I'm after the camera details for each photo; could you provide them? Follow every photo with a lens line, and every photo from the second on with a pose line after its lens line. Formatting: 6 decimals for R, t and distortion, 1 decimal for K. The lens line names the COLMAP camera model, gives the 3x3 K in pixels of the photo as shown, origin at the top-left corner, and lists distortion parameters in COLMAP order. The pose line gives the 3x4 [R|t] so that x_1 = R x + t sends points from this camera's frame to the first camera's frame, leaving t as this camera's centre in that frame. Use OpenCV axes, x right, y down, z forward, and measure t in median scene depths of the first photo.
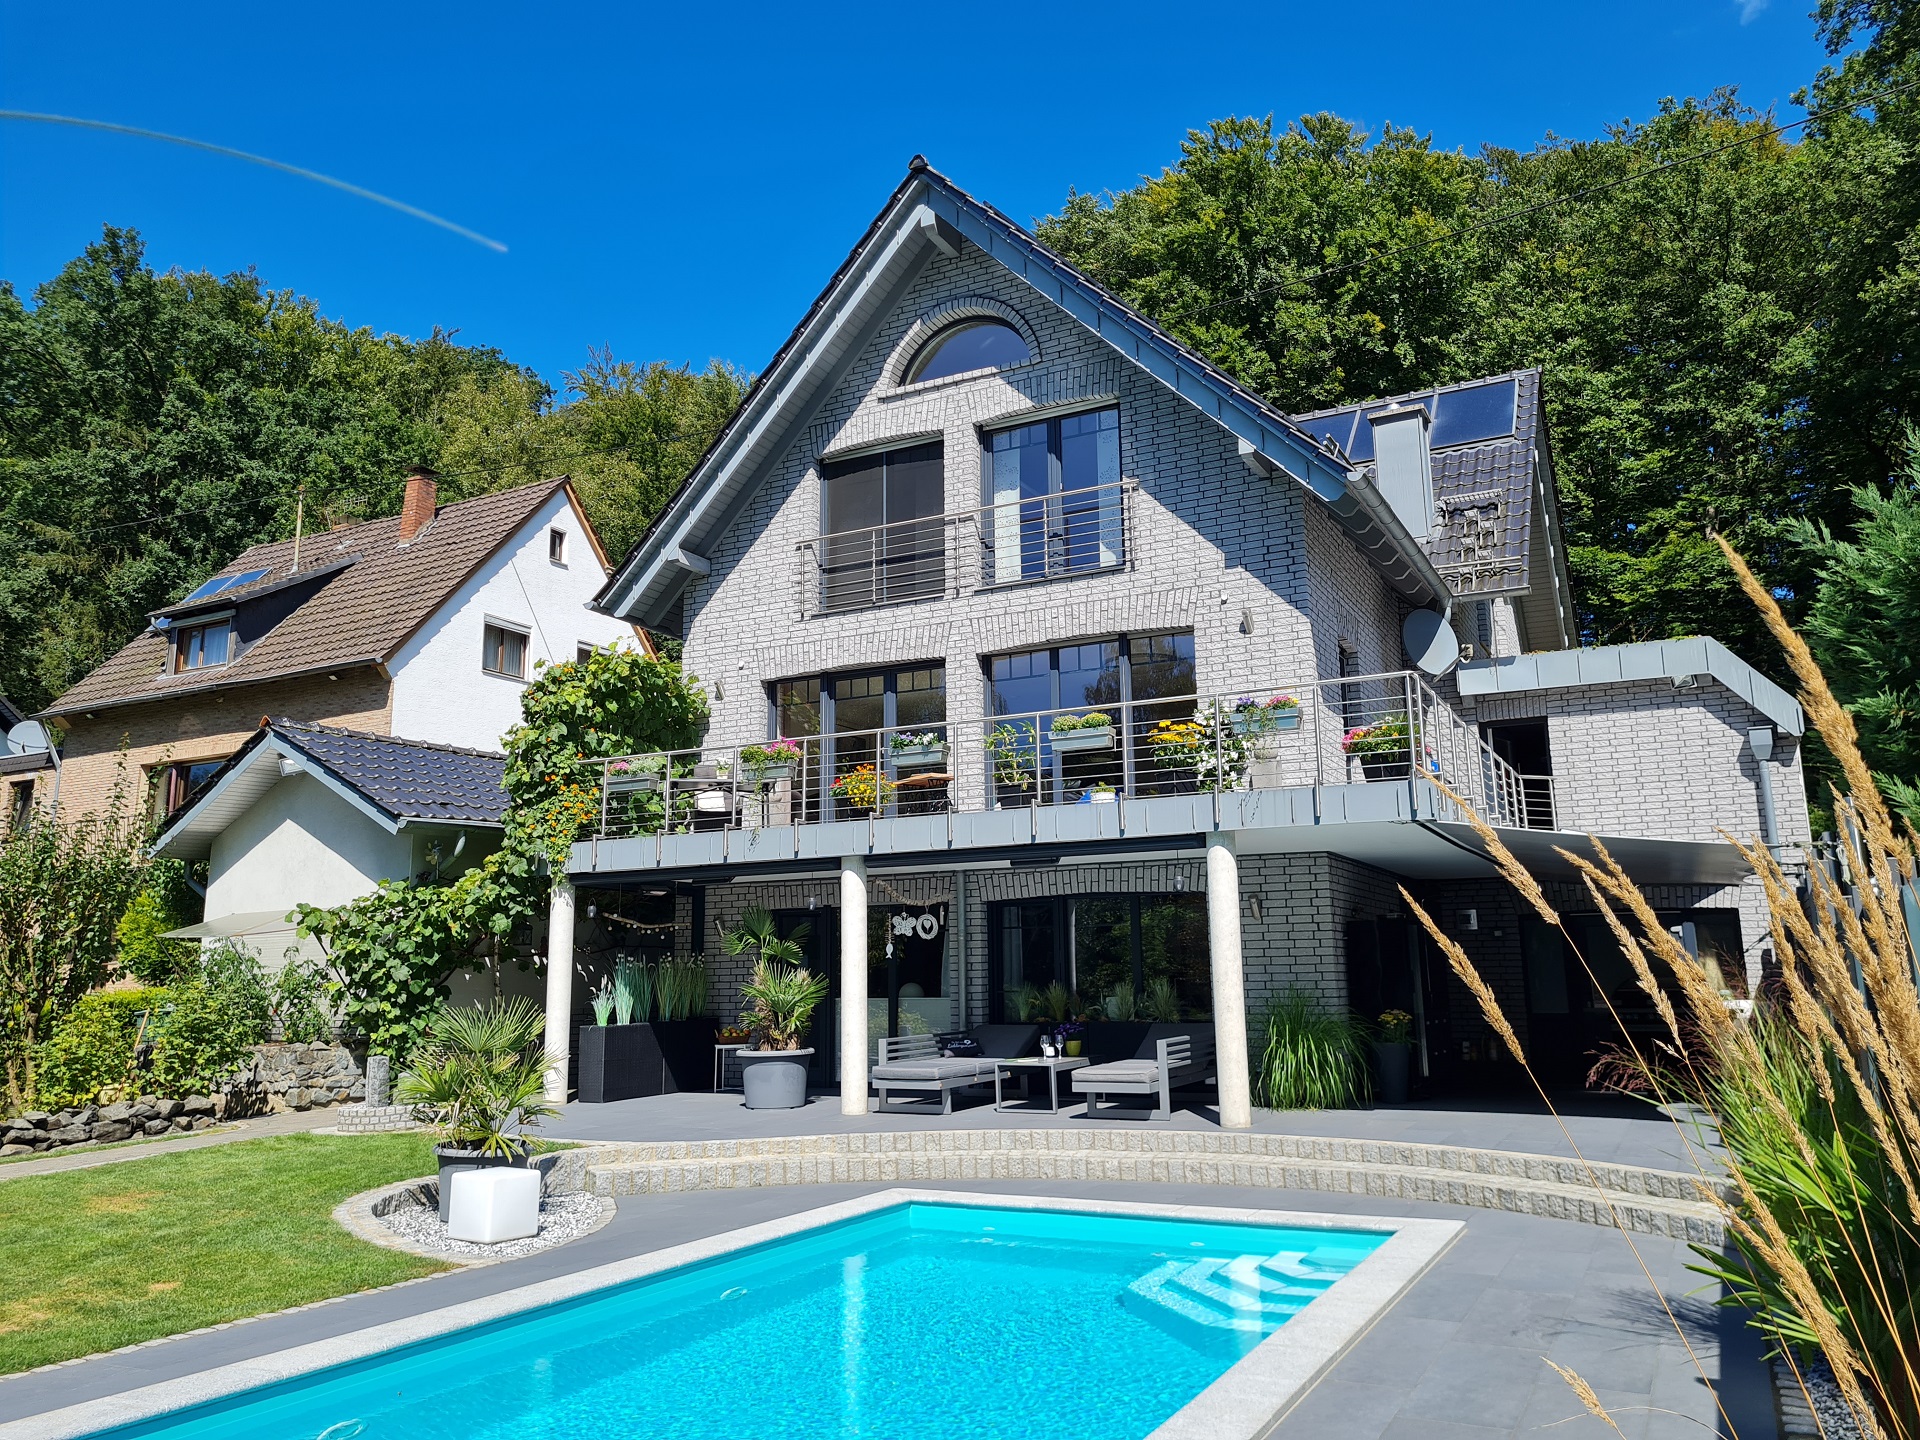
lens RADIAL K [[1431.9, 0, 953.0], [0, 1431.9, 705.3], [0, 0, 1]] dist [0.032438, -0.010177]
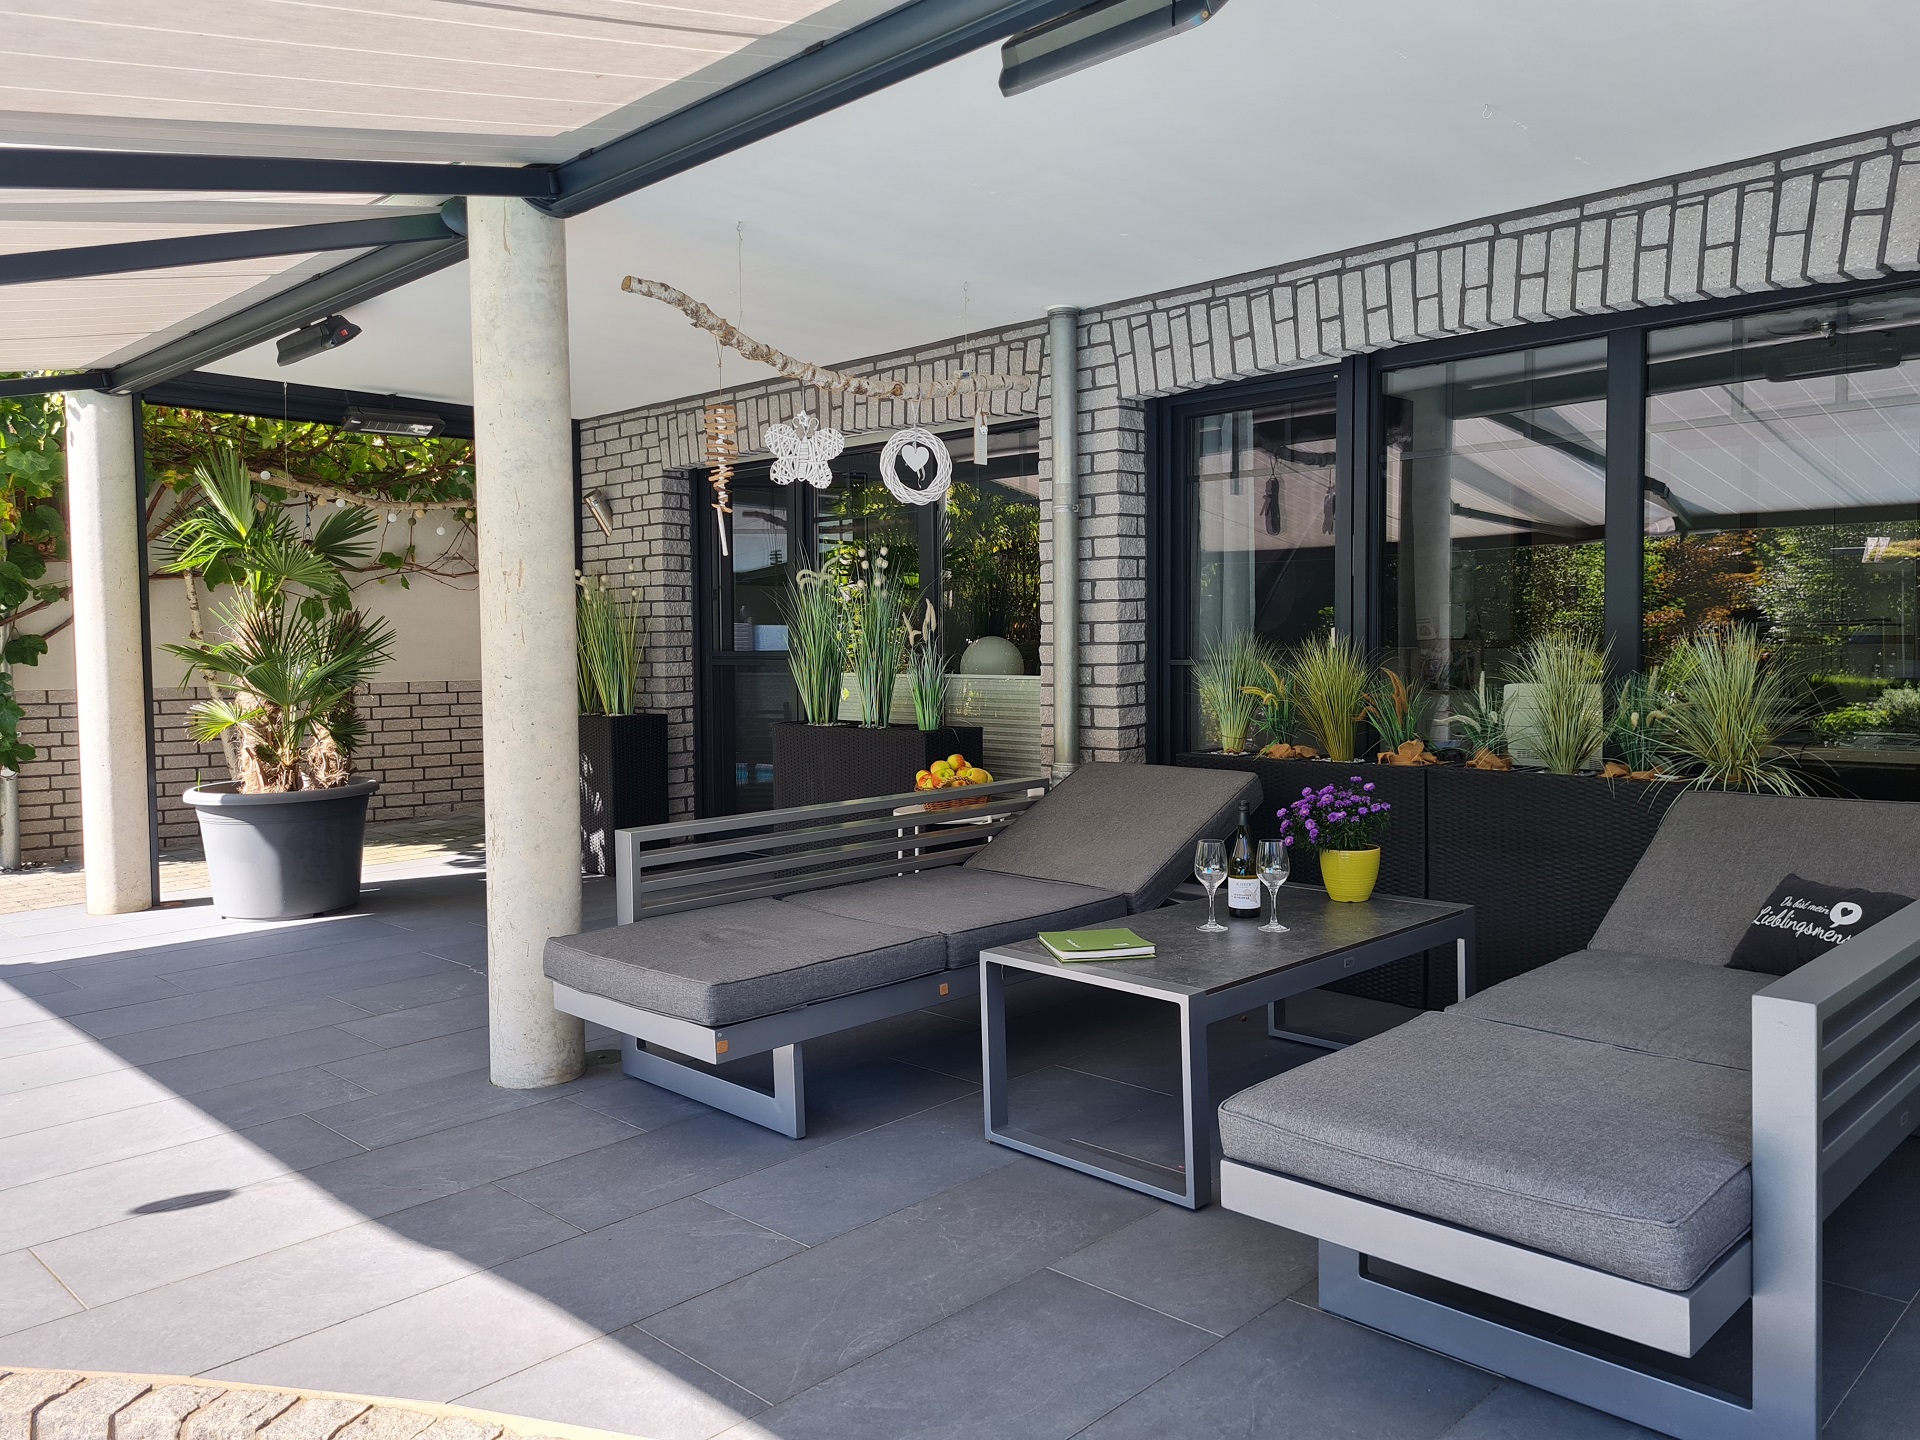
lens RADIAL K [[1431.9, 0, 955.6], [0, 1431.9, 708.7], [0, 0, 1]] dist [0.032438, -0.010177]
pose [[0.957721, 0.017707, -0.287154, 0.081681], [0.051279, 0.971616, 0.230941, 0.129646], [0.283093, -0.235902, 0.929628, 0.669306]]
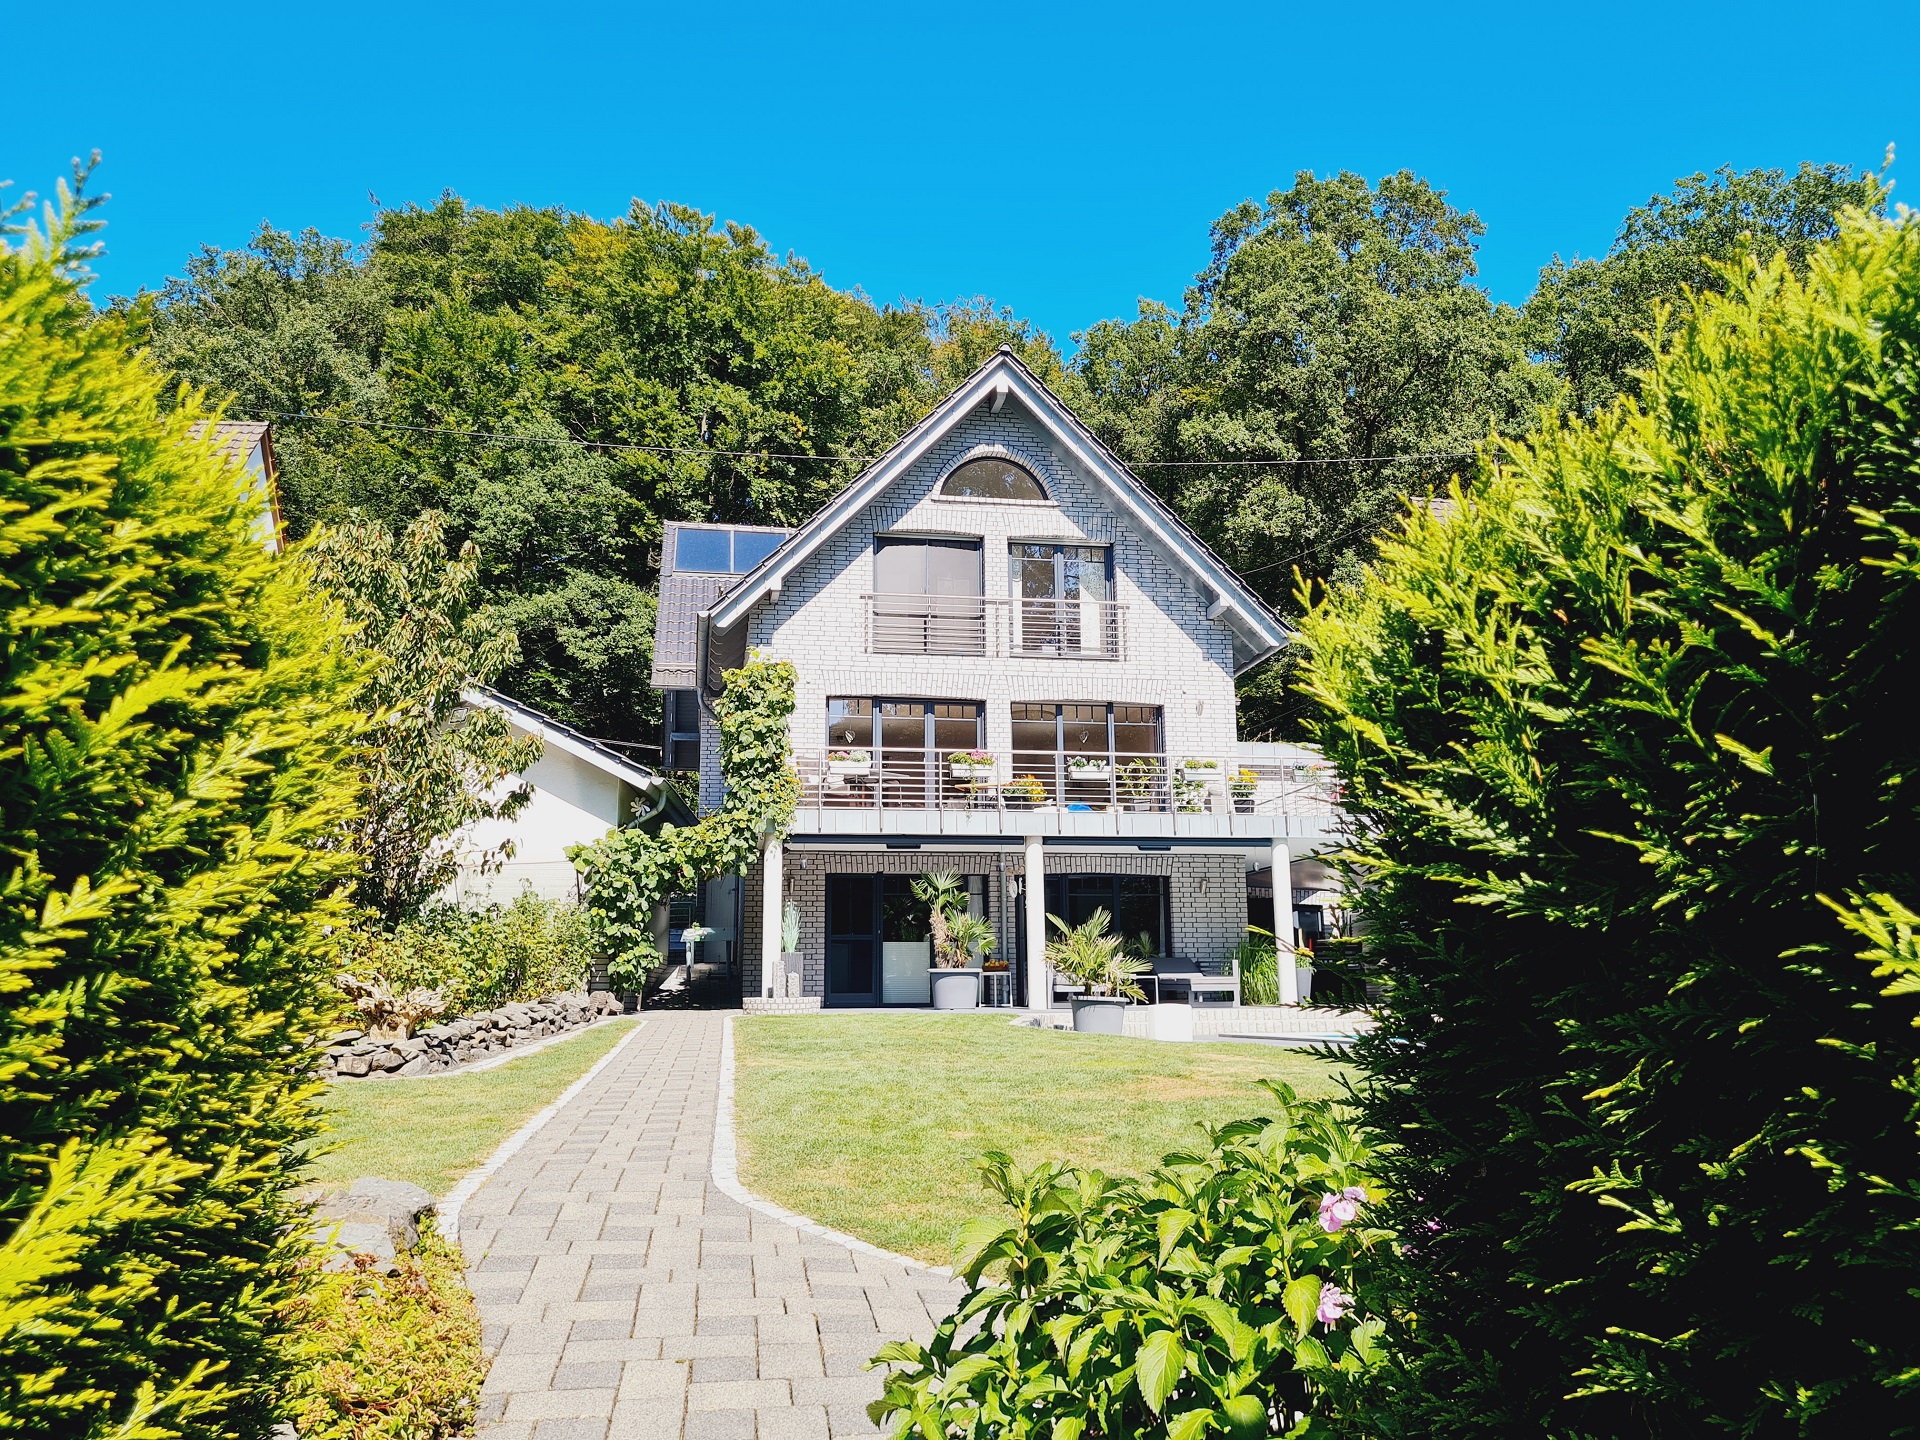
lens RADIAL K [[1431.9, 0, 968.6], [0, 1431.9, 724.6], [0, 0, 1]] dist [0.032438, -0.010177]
pose [[0.790239, 0.122212, 0.600489, -0.907116], [-0.118666, 0.991882, -0.045705, 0.059571], [-0.601200, -0.035140, 0.798326, -0.110569]]
